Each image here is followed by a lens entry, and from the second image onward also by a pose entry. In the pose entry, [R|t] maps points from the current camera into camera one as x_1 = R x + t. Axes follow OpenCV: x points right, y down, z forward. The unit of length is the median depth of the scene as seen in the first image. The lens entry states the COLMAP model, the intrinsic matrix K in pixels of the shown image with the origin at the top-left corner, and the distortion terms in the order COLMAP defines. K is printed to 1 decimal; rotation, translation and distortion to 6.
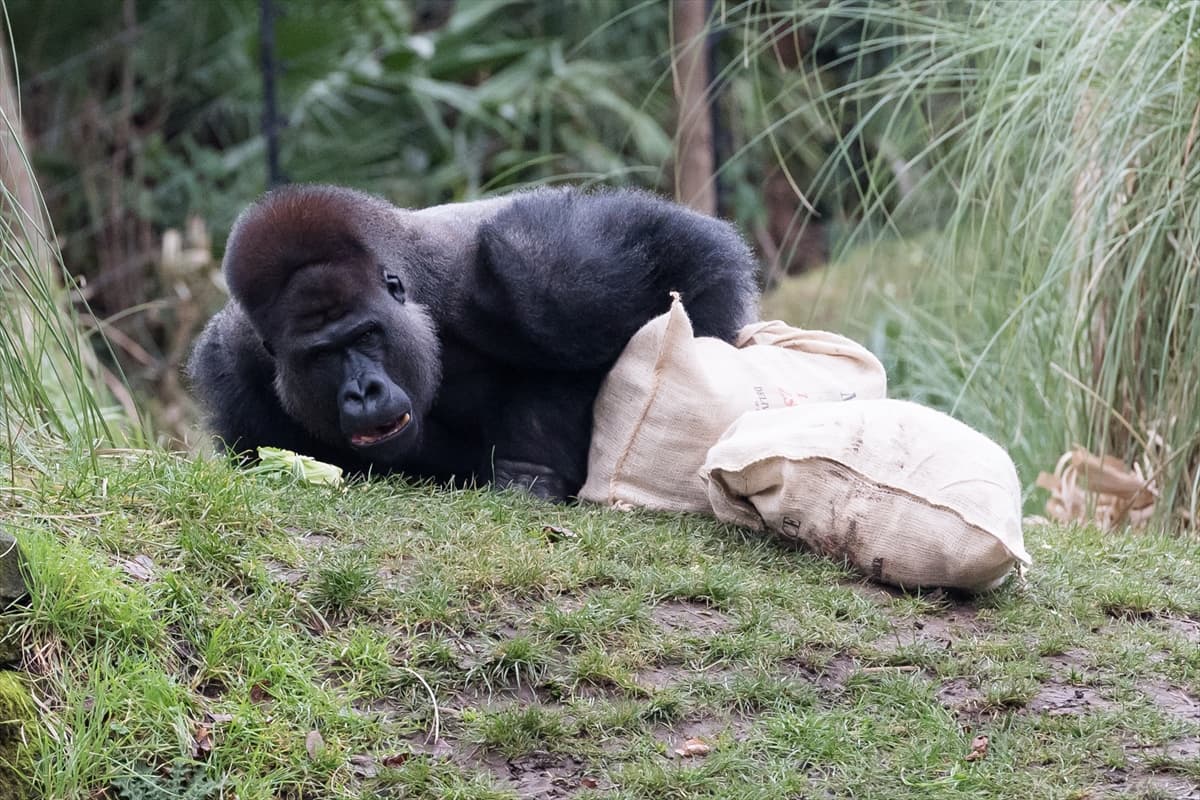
lens RADIAL K [[3080.2, 0, 601.8], [0, 3080.2, 400.4], [0, 0, 1]] dist [0.004491, 0.000000]
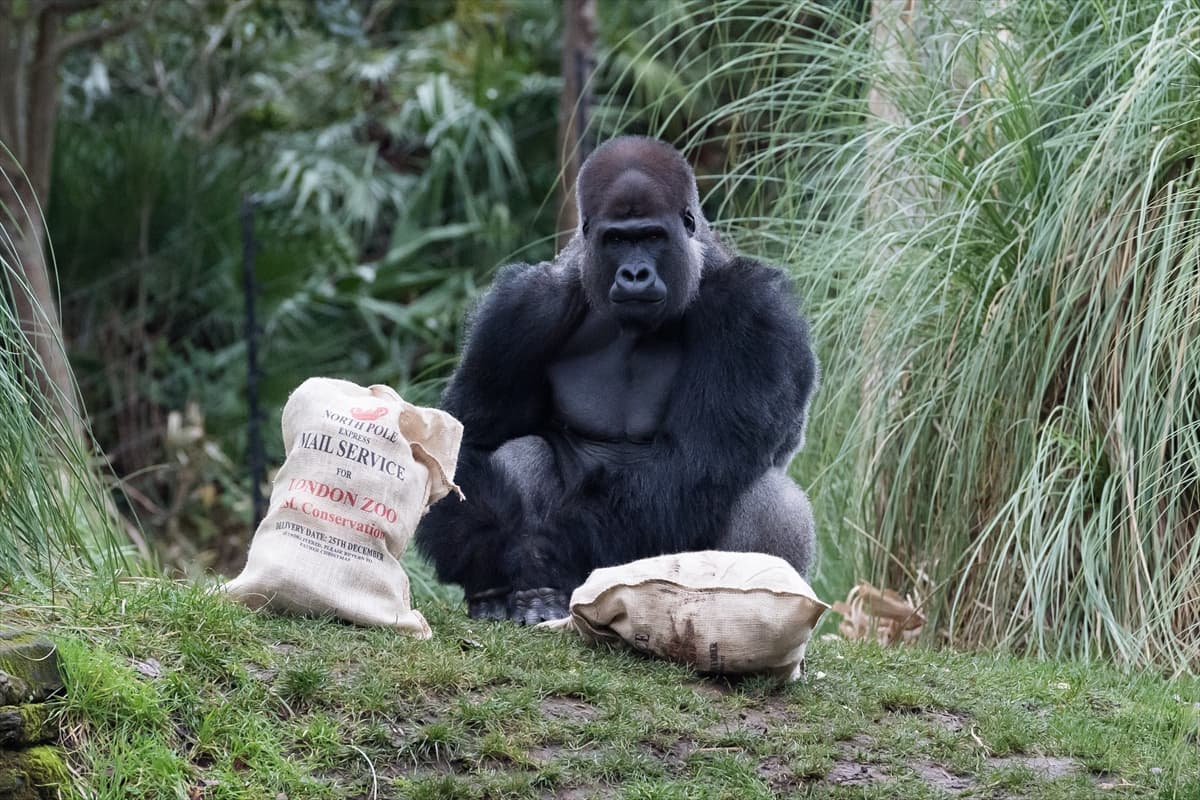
lens RADIAL K [[3080.2, 0, 599.9], [0, 3080.2, 399.8], [0, 0, 1]] dist [0.004491, 0.000000]
pose [[0.999000, 0.007813, 0.044017, -0.016680], [-0.004907, 0.997824, -0.065756, 0.025088], [-0.044435, 0.065474, 0.996864, -0.315323]]
